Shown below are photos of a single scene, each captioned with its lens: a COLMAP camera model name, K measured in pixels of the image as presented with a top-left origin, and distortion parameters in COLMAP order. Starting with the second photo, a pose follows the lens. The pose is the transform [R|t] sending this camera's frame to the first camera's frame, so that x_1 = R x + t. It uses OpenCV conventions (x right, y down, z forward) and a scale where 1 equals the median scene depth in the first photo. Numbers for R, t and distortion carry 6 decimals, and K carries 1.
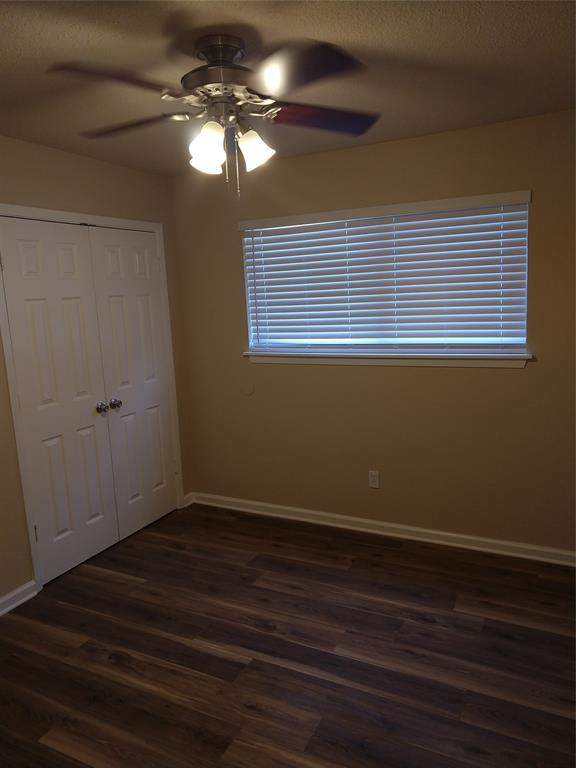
lens RADIAL K [[557.5, 0, 286.7], [0, 557.5, 388.6], [0, 0, 1]] dist [0.042745, -0.012850]
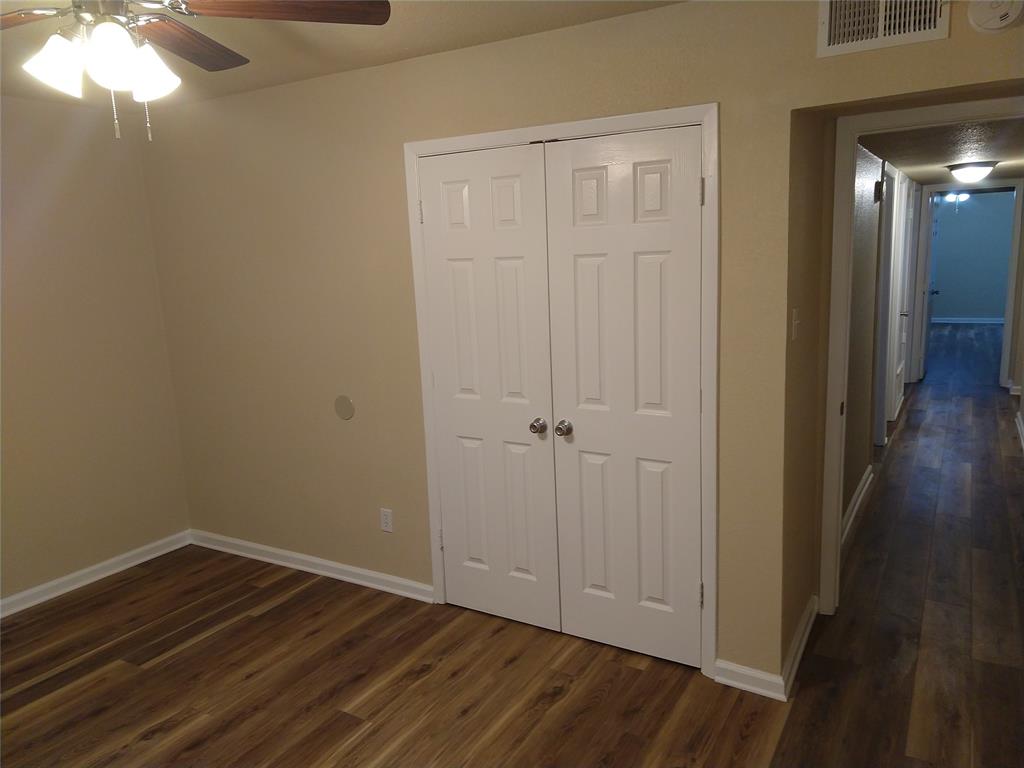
lens RADIAL K [[750.0, 0, 510.8], [0, 750.0, 388.3], [0, 0, 1]] dist [0.052329, -0.029967]
pose [[-0.069958, 0.226355, -0.971529, 0.543523], [-0.137043, 0.962501, 0.234119, -0.217953], [0.988092, 0.149520, -0.036314, 1.032437]]
